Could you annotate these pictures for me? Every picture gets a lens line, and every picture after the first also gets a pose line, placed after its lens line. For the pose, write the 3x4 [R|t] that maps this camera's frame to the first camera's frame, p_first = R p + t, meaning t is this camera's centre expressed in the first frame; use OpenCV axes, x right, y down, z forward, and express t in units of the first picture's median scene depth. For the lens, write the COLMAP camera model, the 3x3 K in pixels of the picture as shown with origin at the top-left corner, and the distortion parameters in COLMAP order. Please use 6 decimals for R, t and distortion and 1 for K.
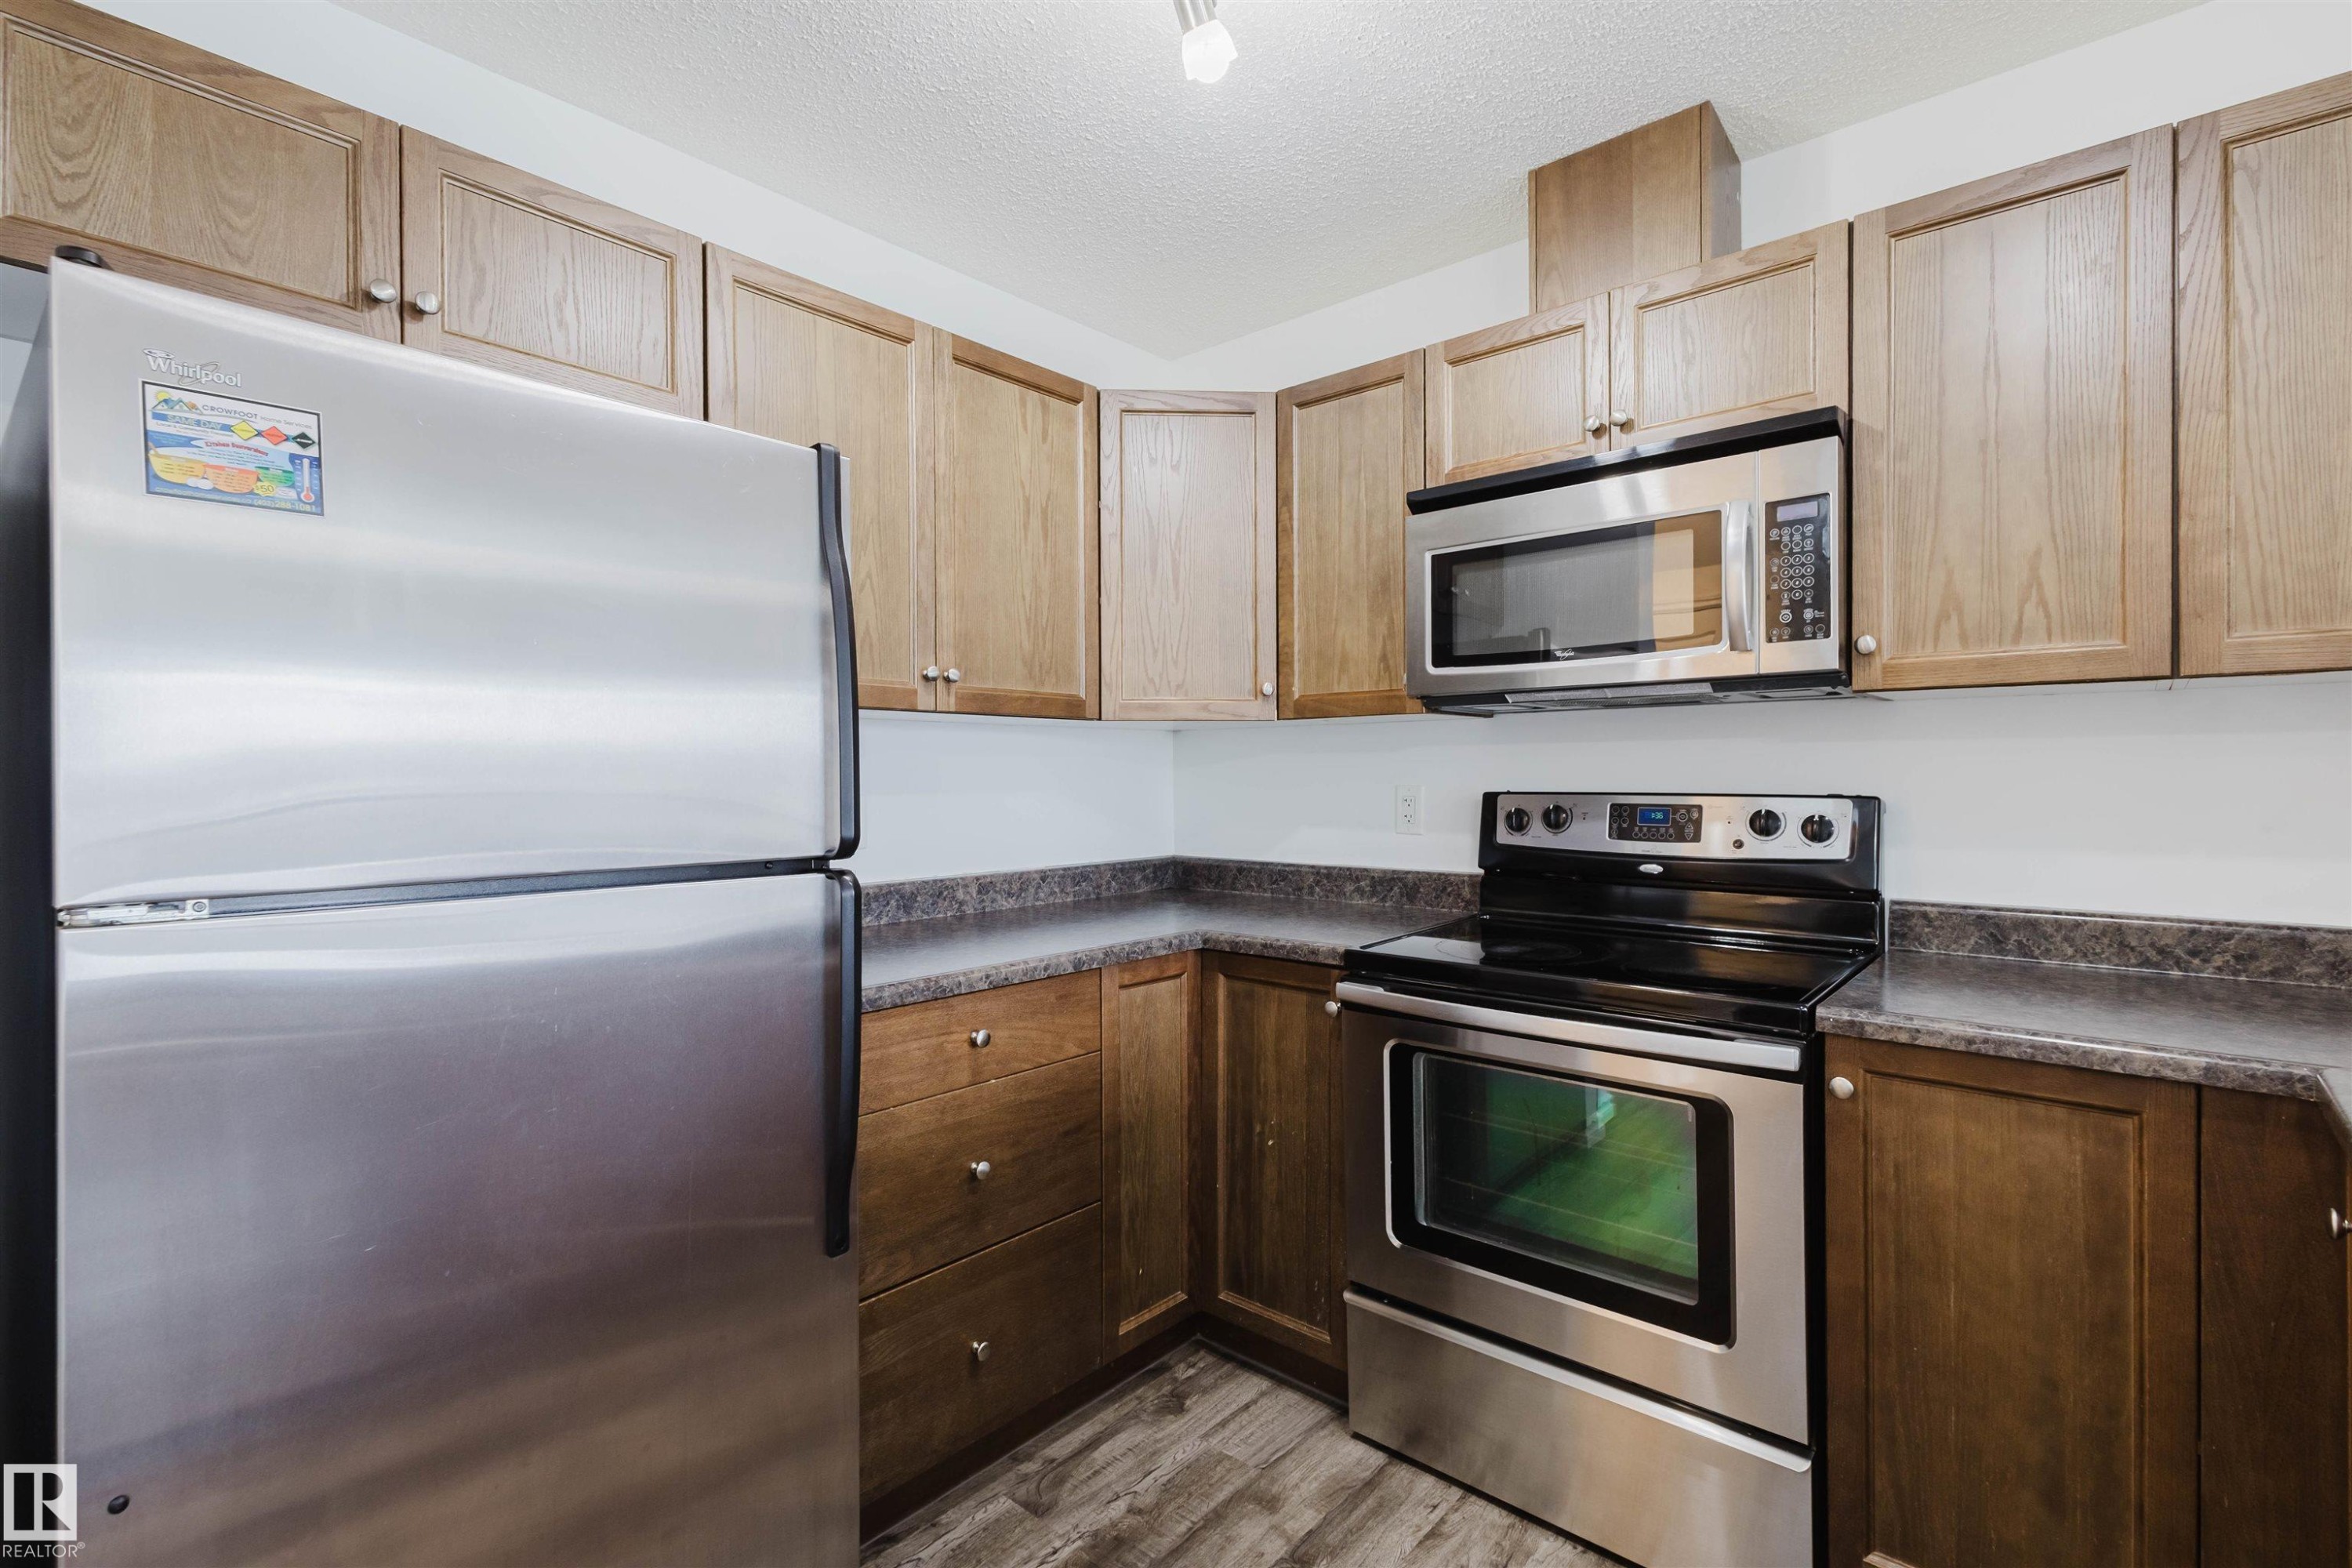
lens RADIAL K [[1078.9, 0, 1177.2], [0, 1078.9, 773.4], [0, 0, 1]] dist [0.013708, -0.003293]
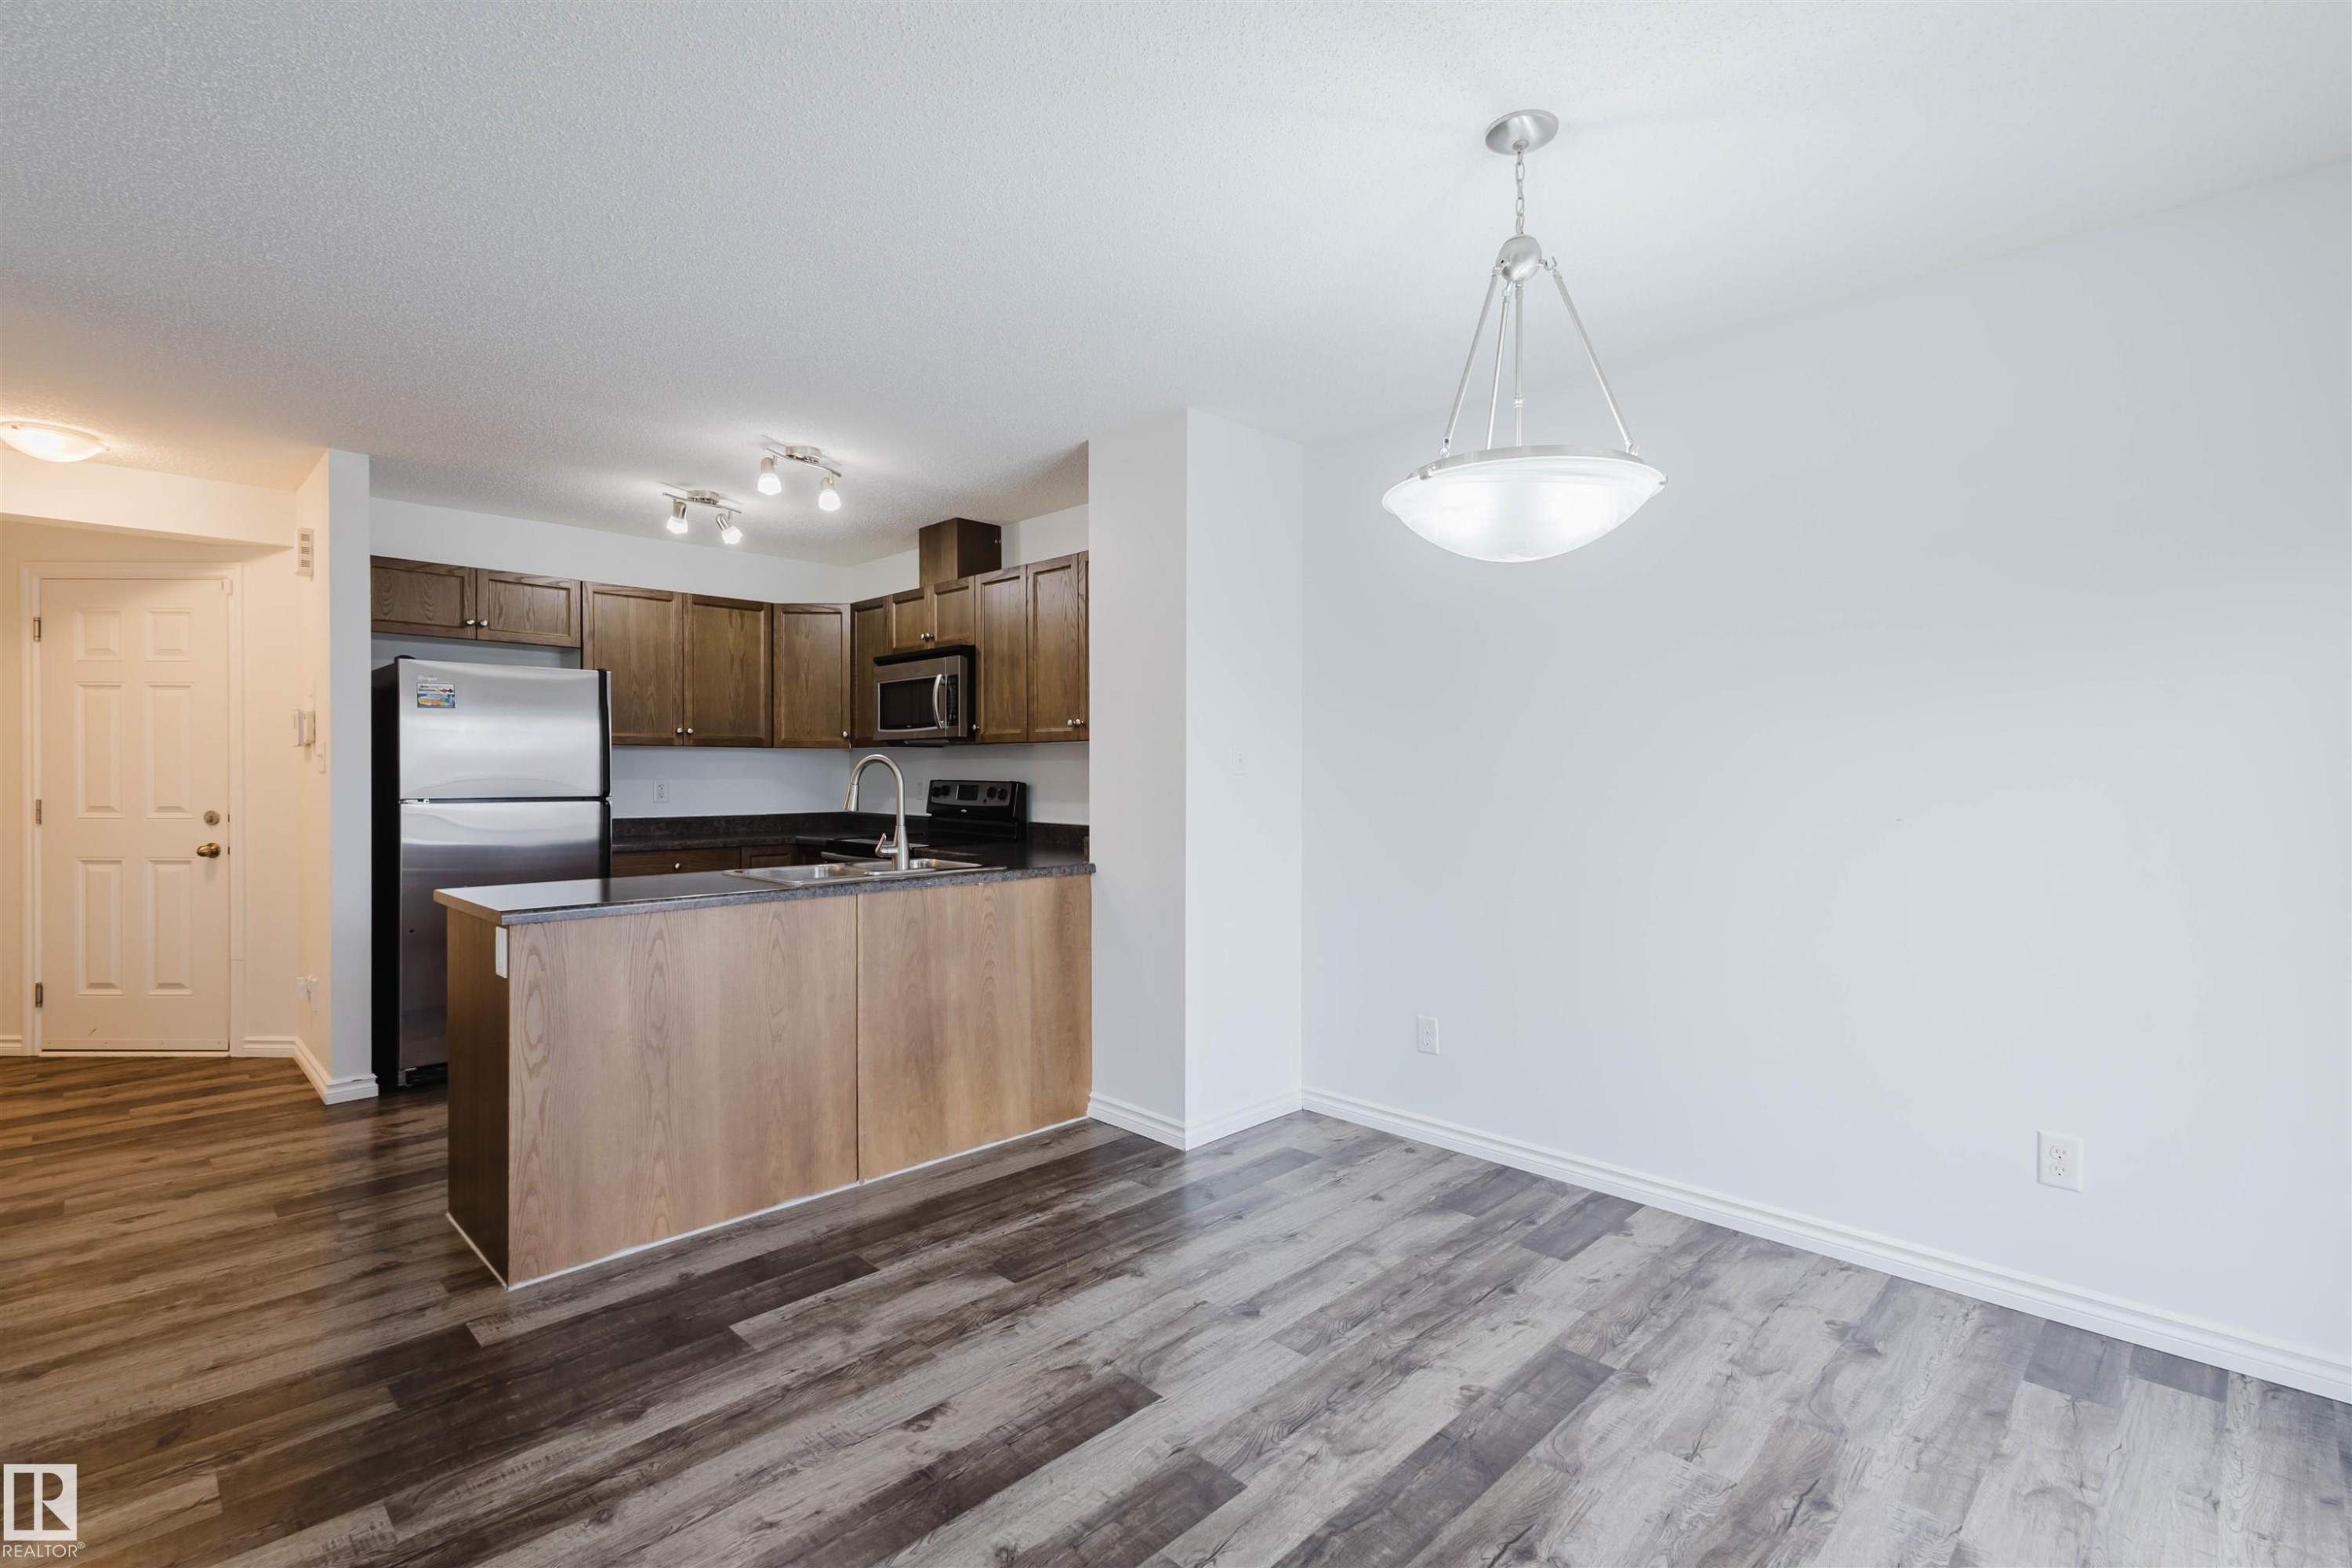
lens RADIAL K [[1078.9, 0, 1176.9], [0, 1078.9, 777.7], [0, 0, 1]] dist [0.013708, -0.003293]
pose [[0.997982, 0.007440, -0.063056, 1.235190], [-0.007152, 0.999963, 0.004799, -0.004808], [0.063089, -0.004339, 0.997998, -1.640064]]
